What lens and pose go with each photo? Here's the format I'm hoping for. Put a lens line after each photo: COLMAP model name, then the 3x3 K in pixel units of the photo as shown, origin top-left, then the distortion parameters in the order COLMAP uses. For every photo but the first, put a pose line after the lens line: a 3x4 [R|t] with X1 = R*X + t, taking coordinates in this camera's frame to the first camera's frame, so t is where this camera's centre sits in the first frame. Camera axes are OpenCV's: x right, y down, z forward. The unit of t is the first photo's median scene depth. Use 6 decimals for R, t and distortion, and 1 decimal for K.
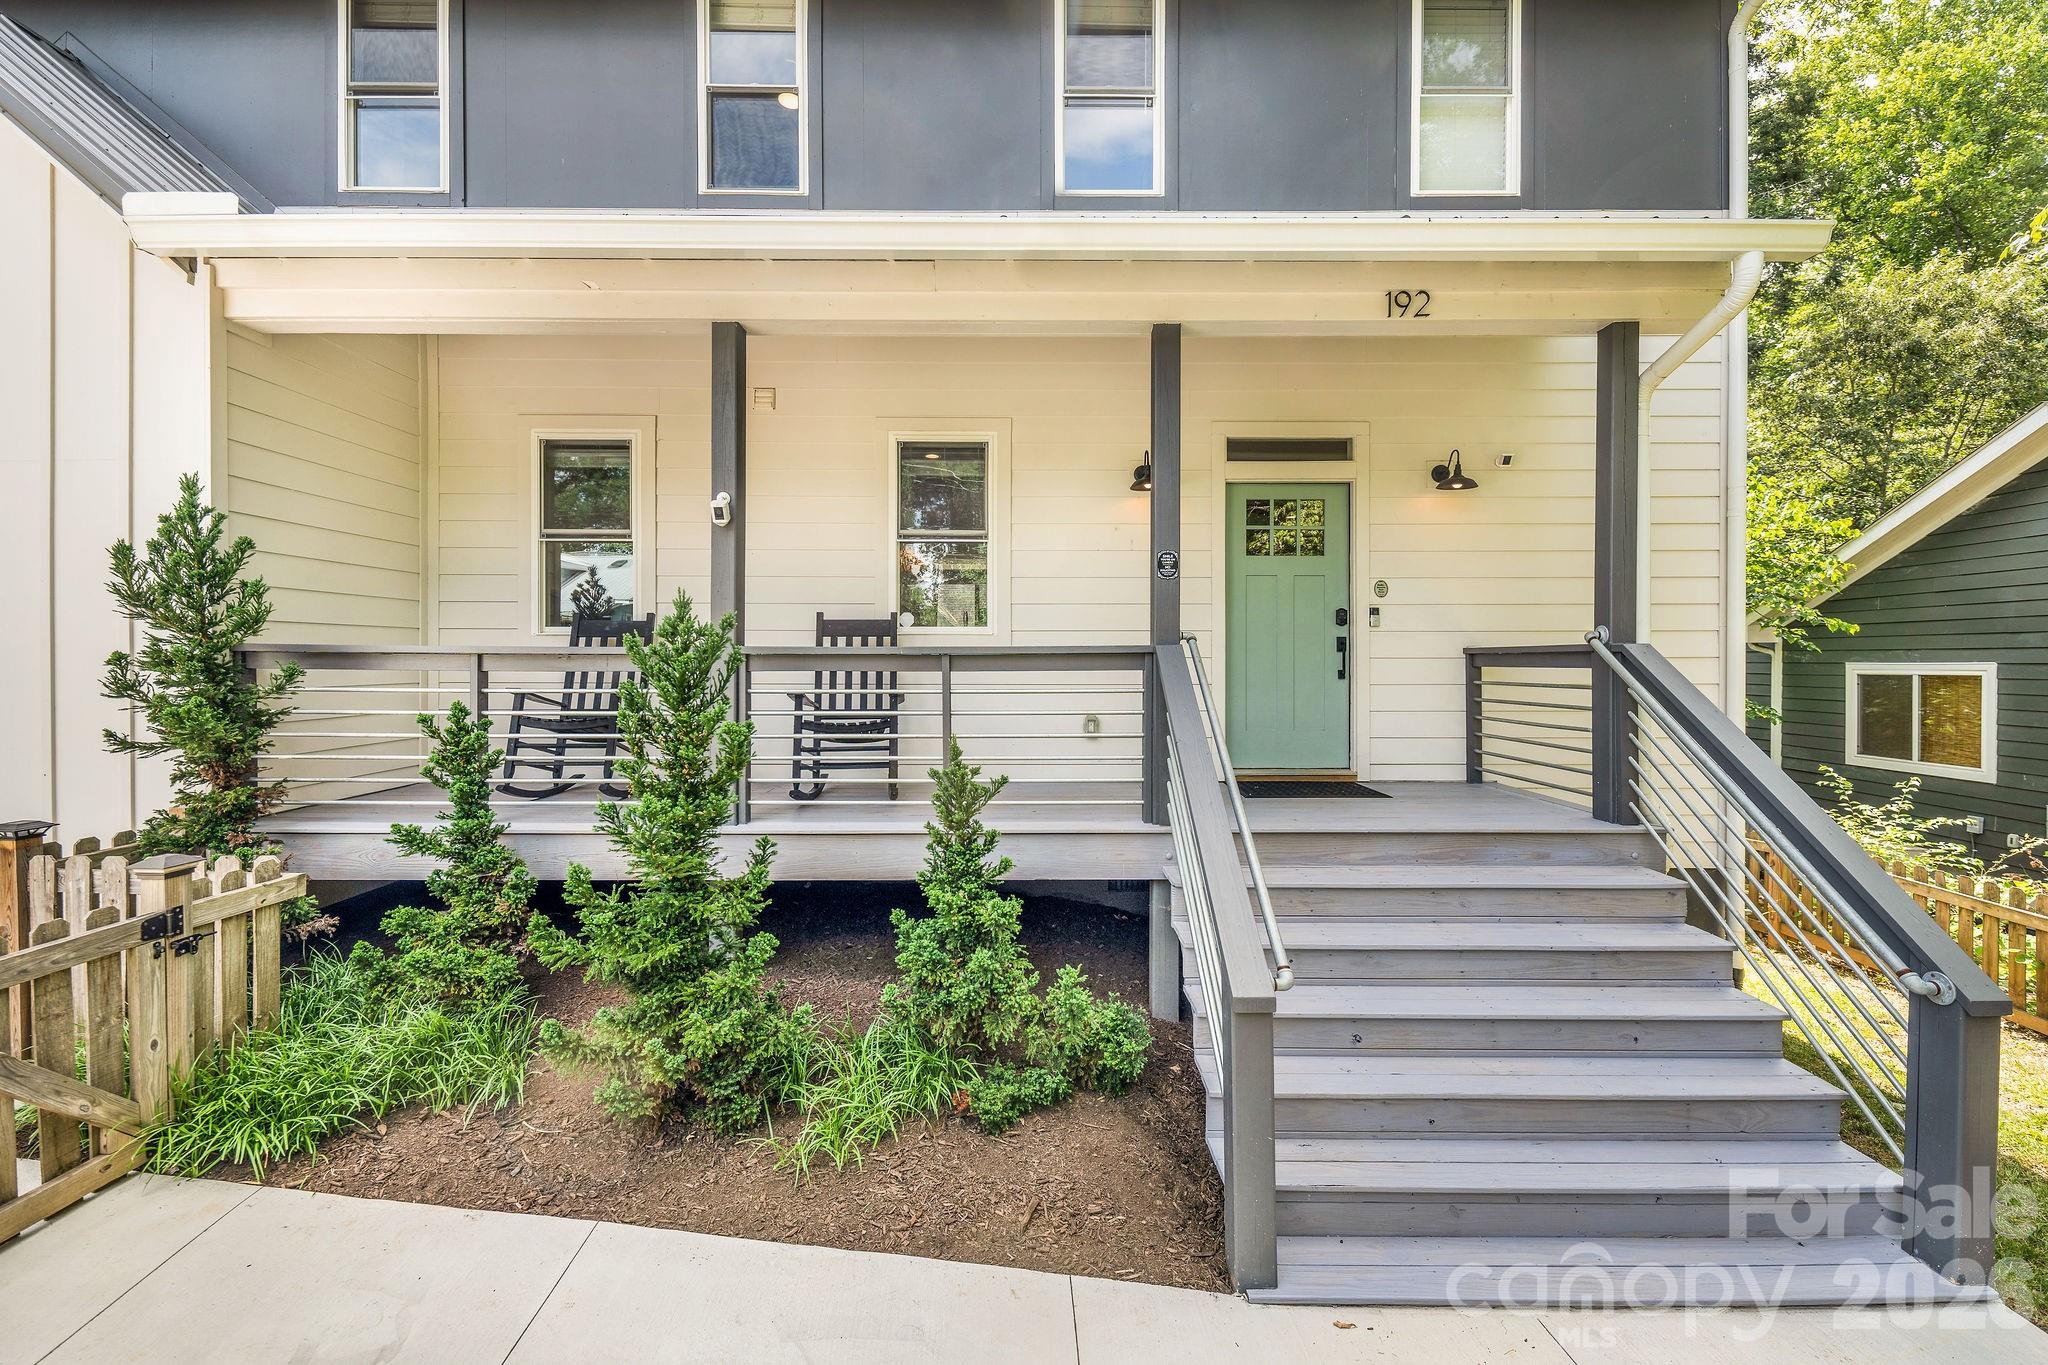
lens RADIAL K [[817.7, 0, 1041.8], [0, 817.7, 660.3], [0, 0, 1]] dist [0.015504, -0.000460]
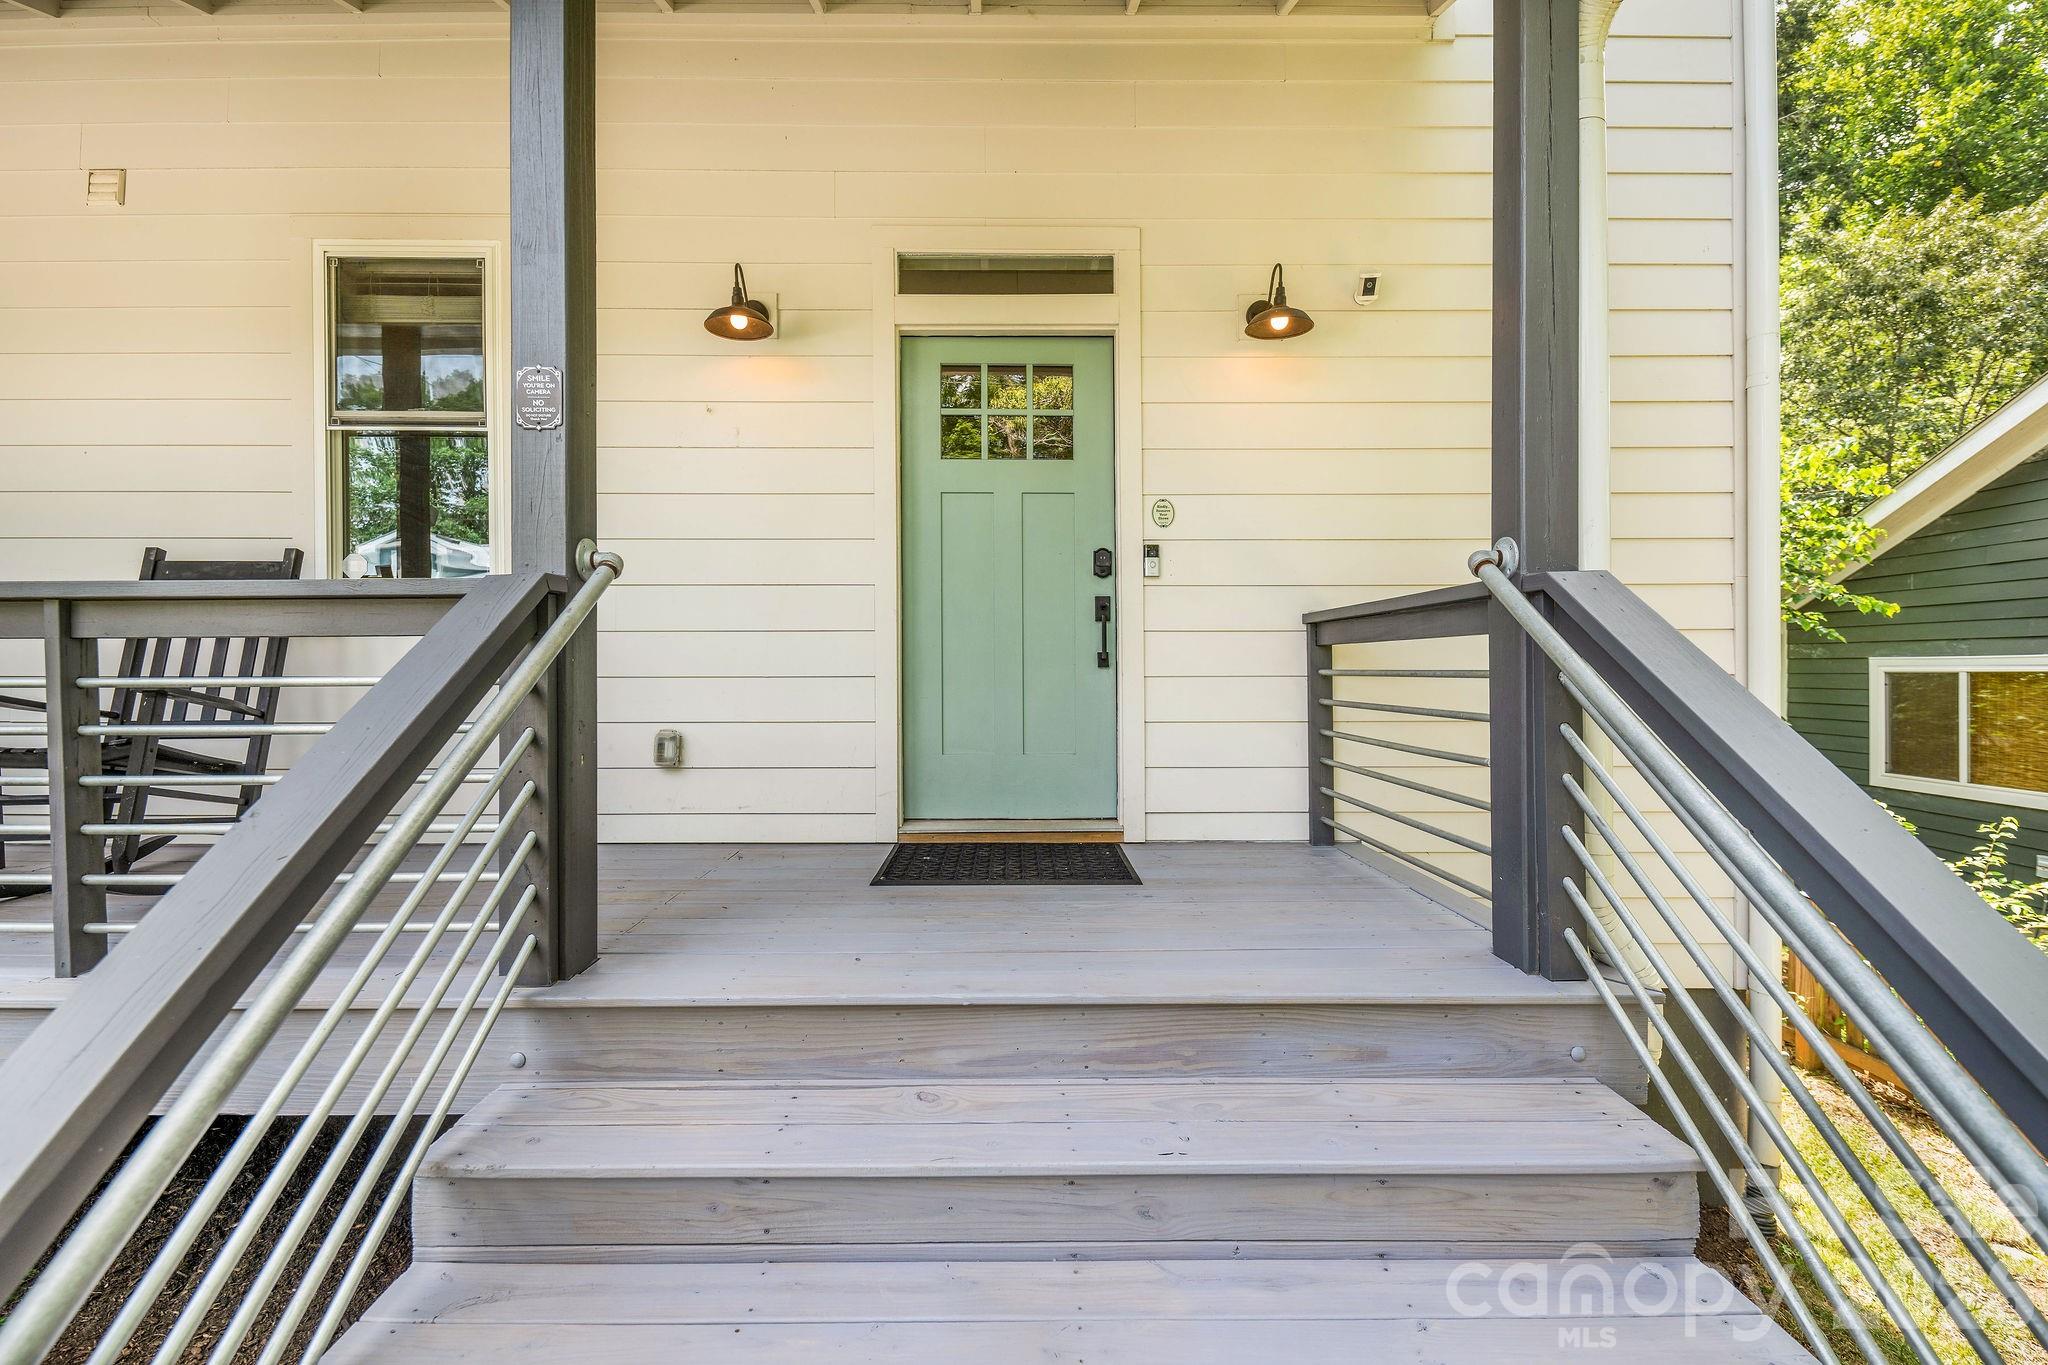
lens RADIAL K [[825.8, 0, 1021.5], [0, 825.8, 660.5], [0, 0, 1]] dist [0.007038, 0.000428]
pose [[0.999997, -0.000072, 0.002625, 0.183736], [0.000090, 0.999979, -0.006551, 0.012917], [-0.002624, 0.006551, 0.999975, 0.242722]]
